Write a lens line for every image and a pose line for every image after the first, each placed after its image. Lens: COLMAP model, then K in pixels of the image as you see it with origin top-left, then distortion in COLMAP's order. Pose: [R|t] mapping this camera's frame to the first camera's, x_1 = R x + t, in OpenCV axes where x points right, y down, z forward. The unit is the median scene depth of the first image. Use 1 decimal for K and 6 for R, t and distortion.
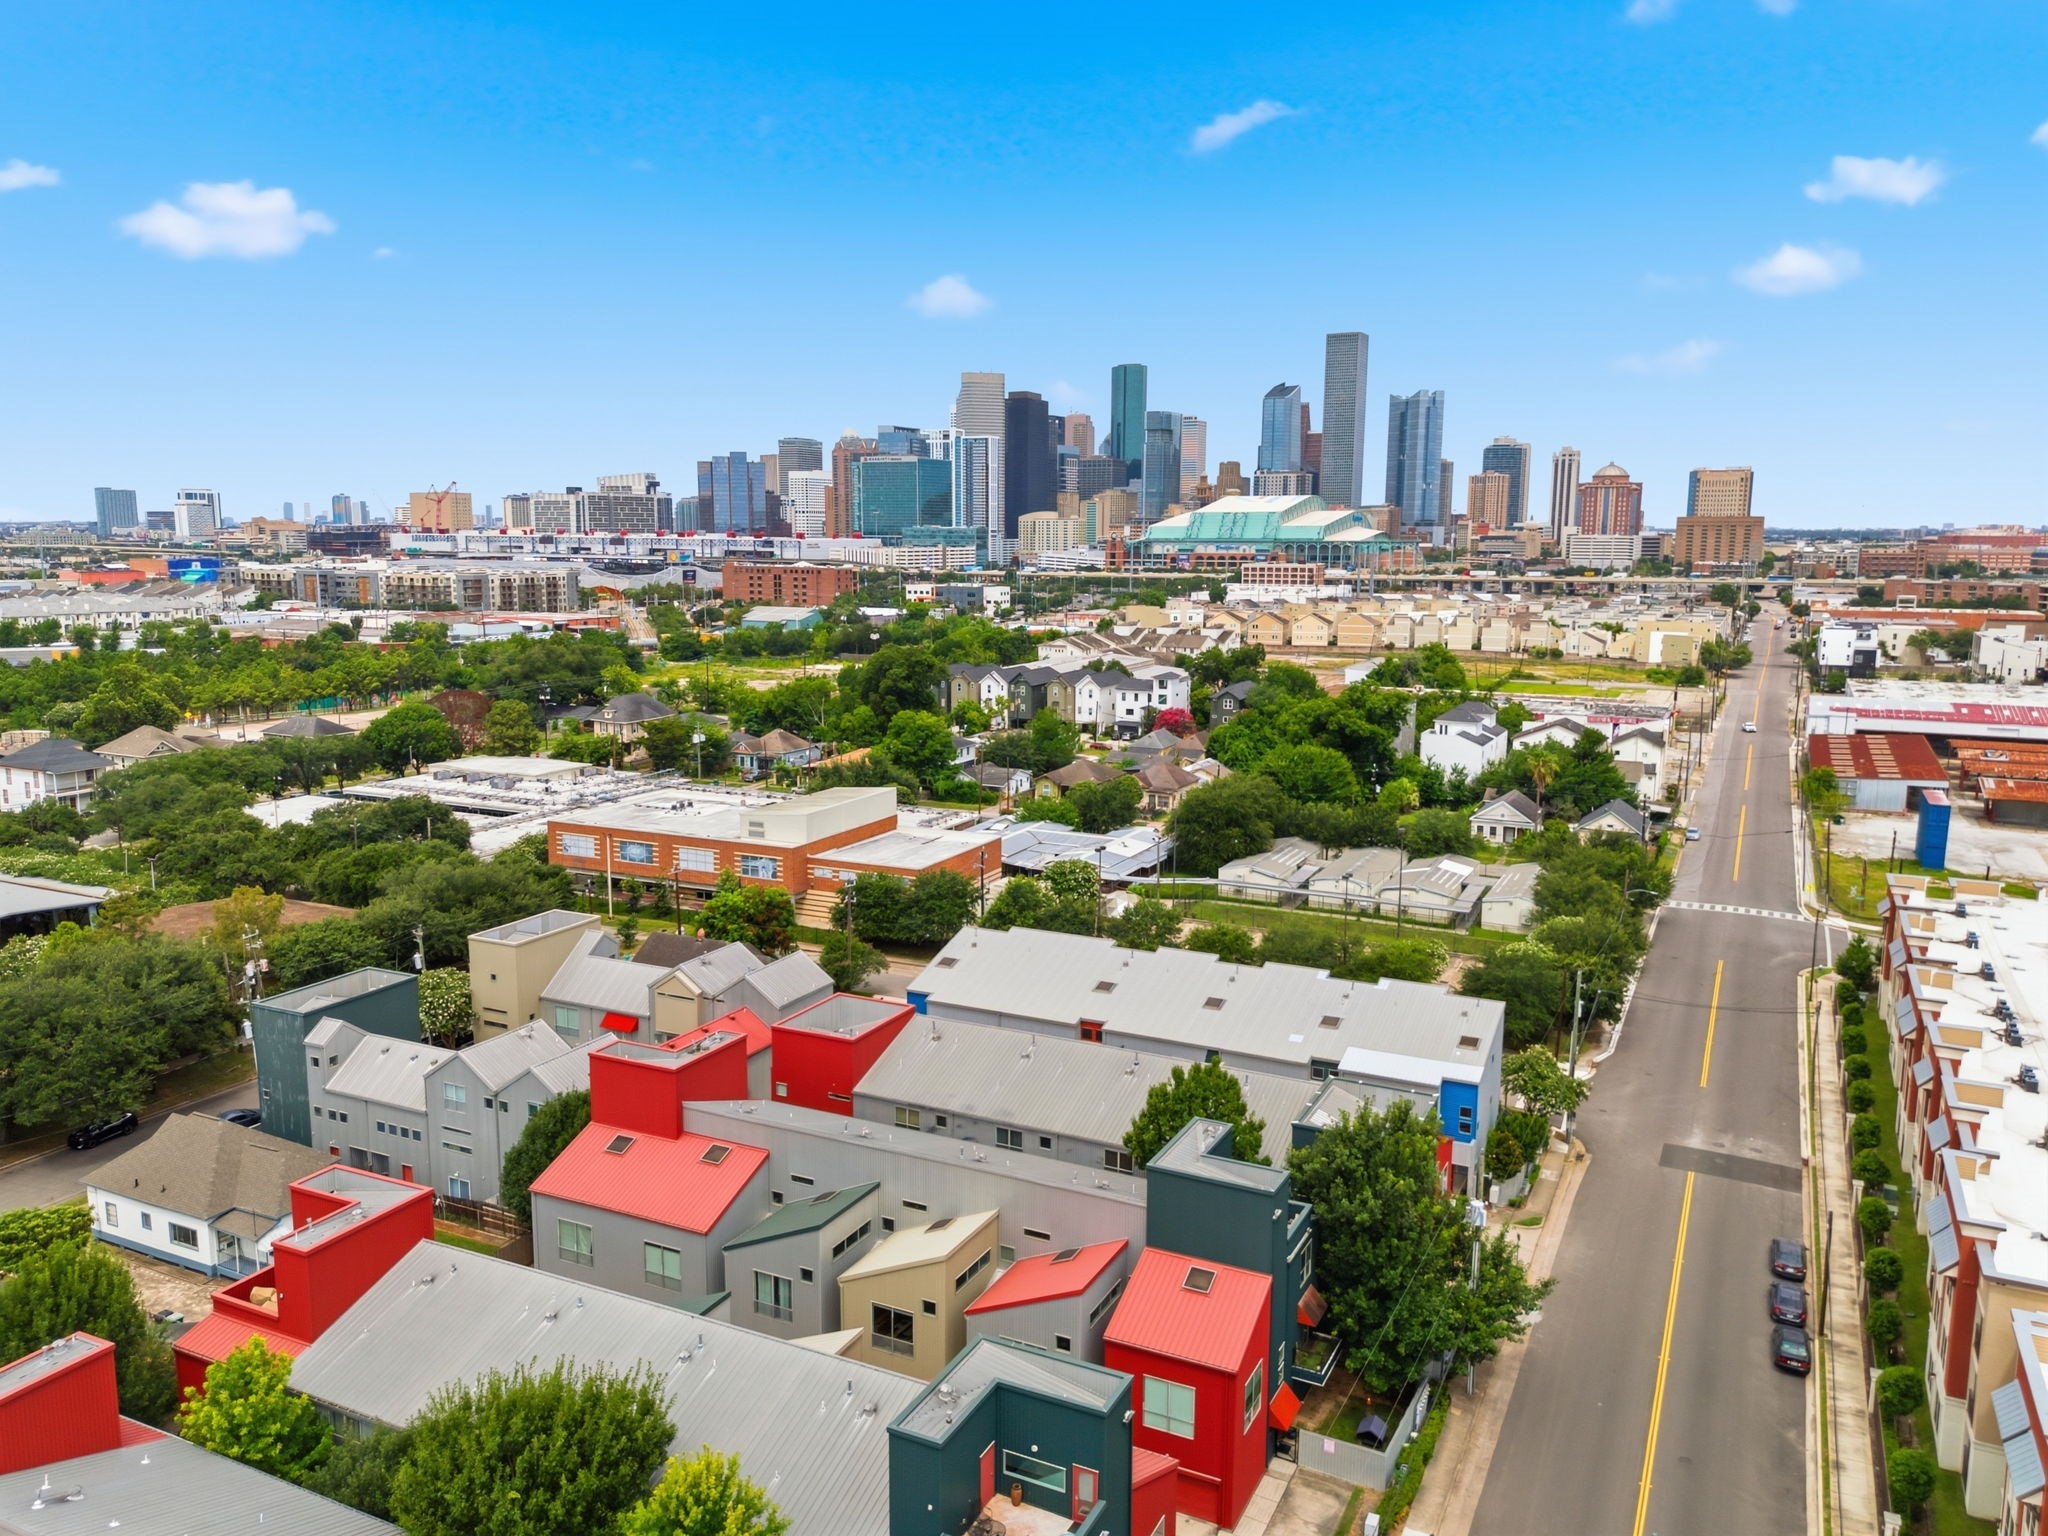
lens RADIAL K [[1495.1, 0, 1024.0], [0, 1495.1, 768.0], [0, 0, 1]] dist [0.074590, -0.000350]
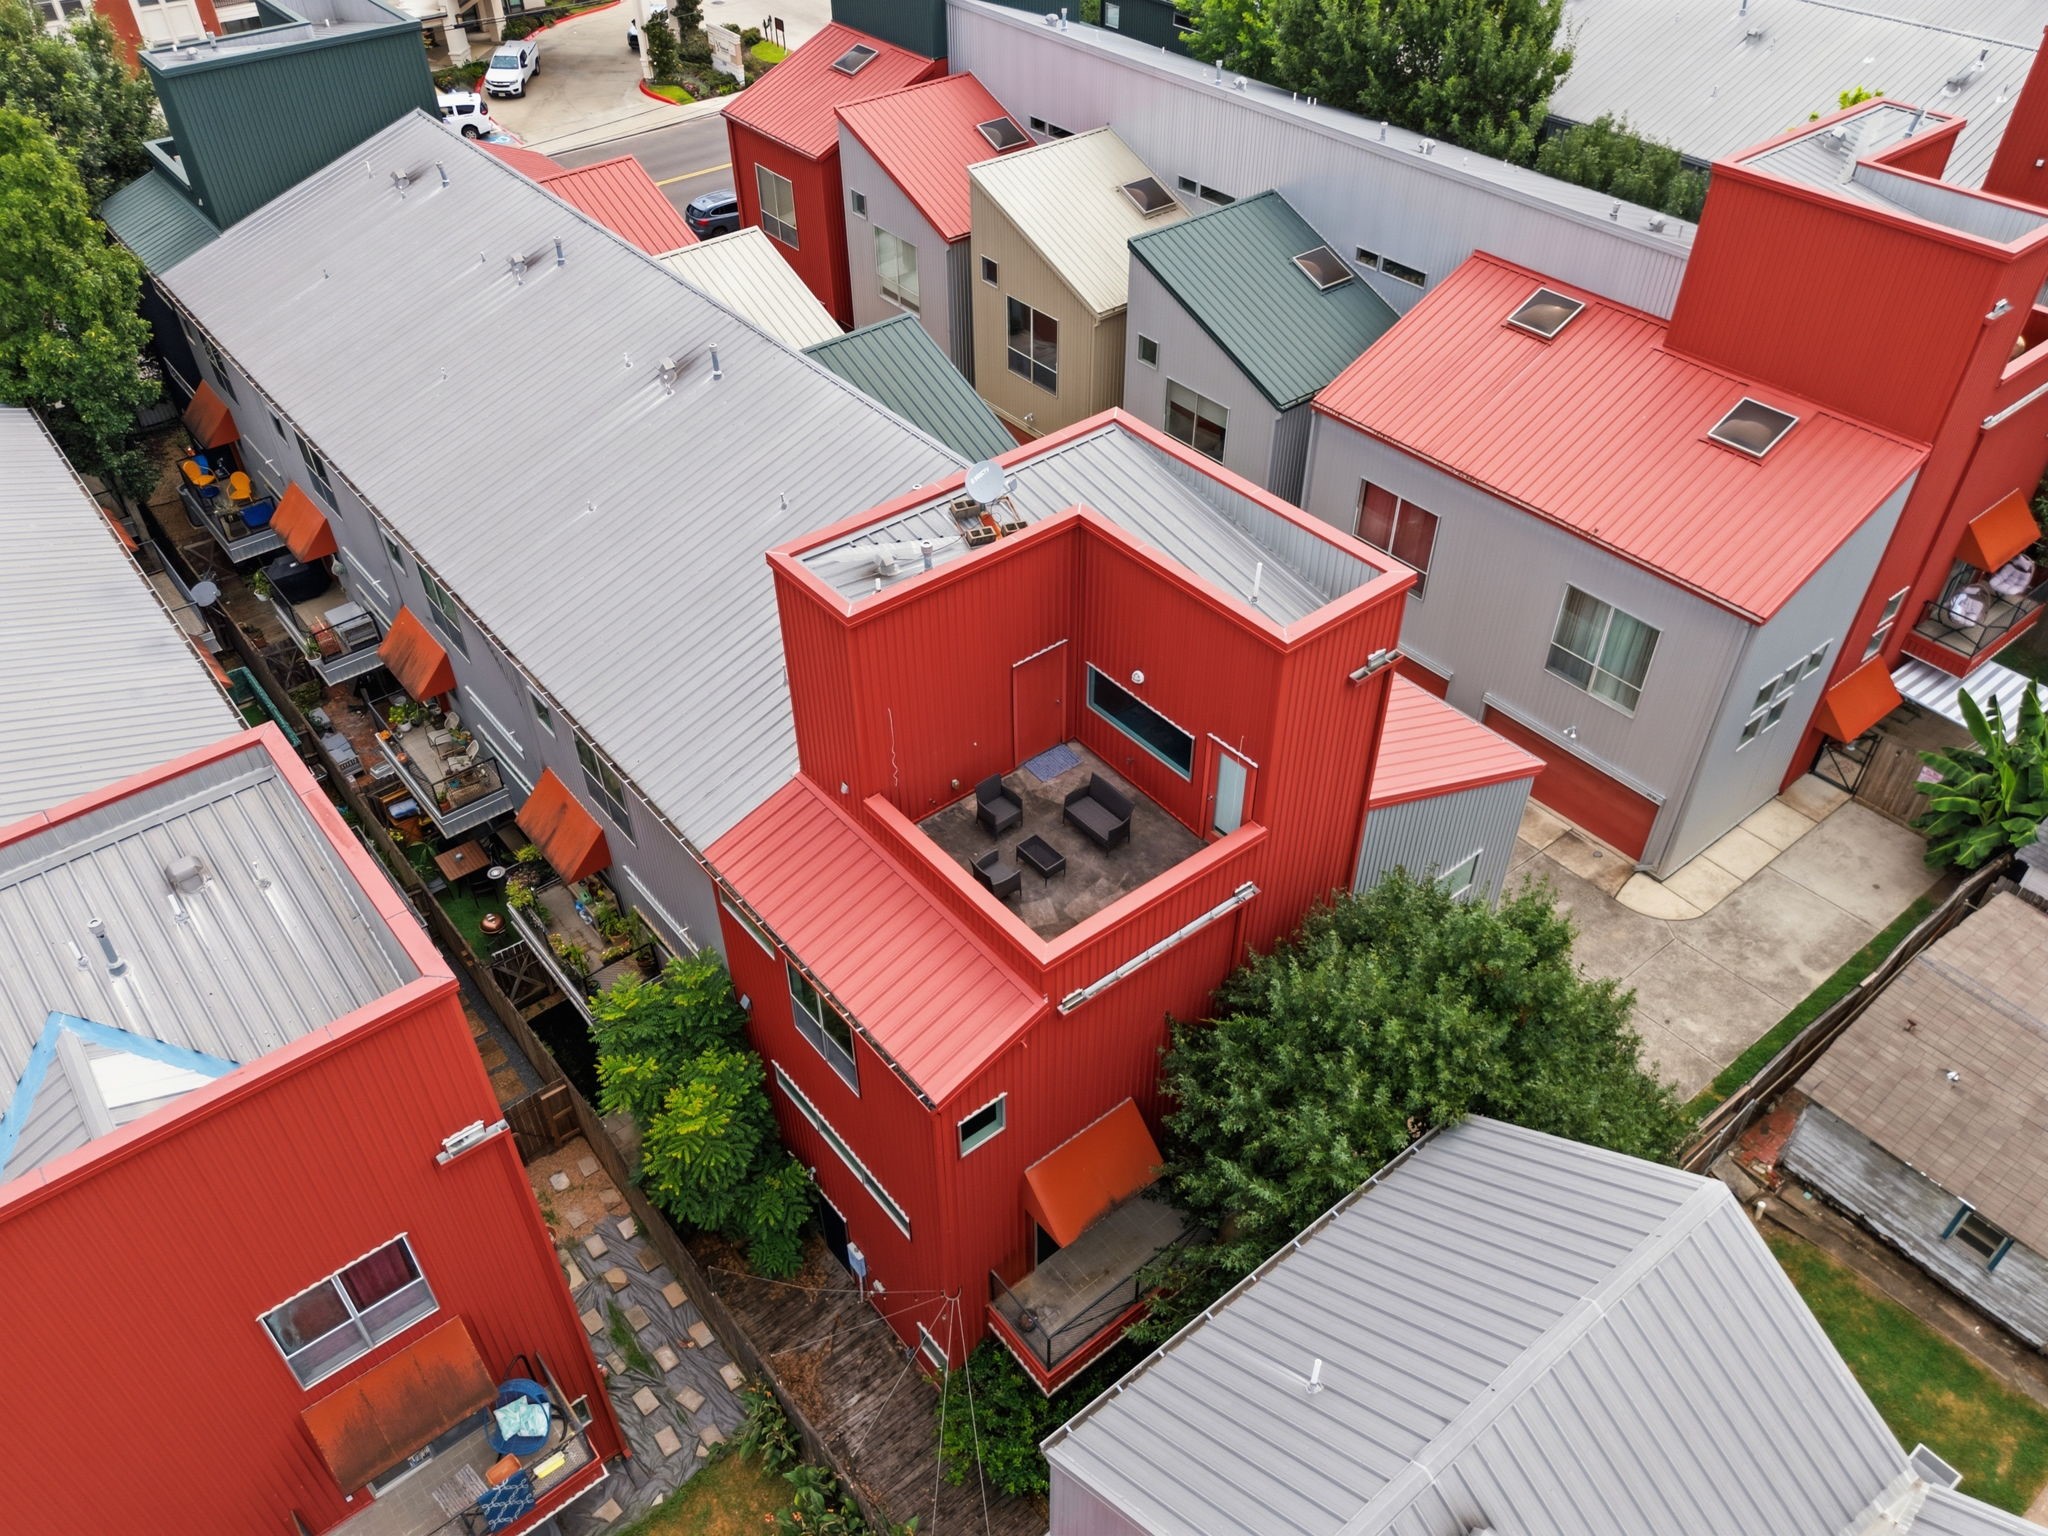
lens RADIAL K [[1495.1, 0, 1024.0], [0, 1495.1, 768.0], [0, 0, 1]] dist [0.074590, -0.000350]
pose [[0.904822, 0.264023, -0.334050, 0.024428], [-0.043838, 0.838136, 0.543696, 0.044089], [0.423527, -0.477305, 0.769938, 0.119689]]
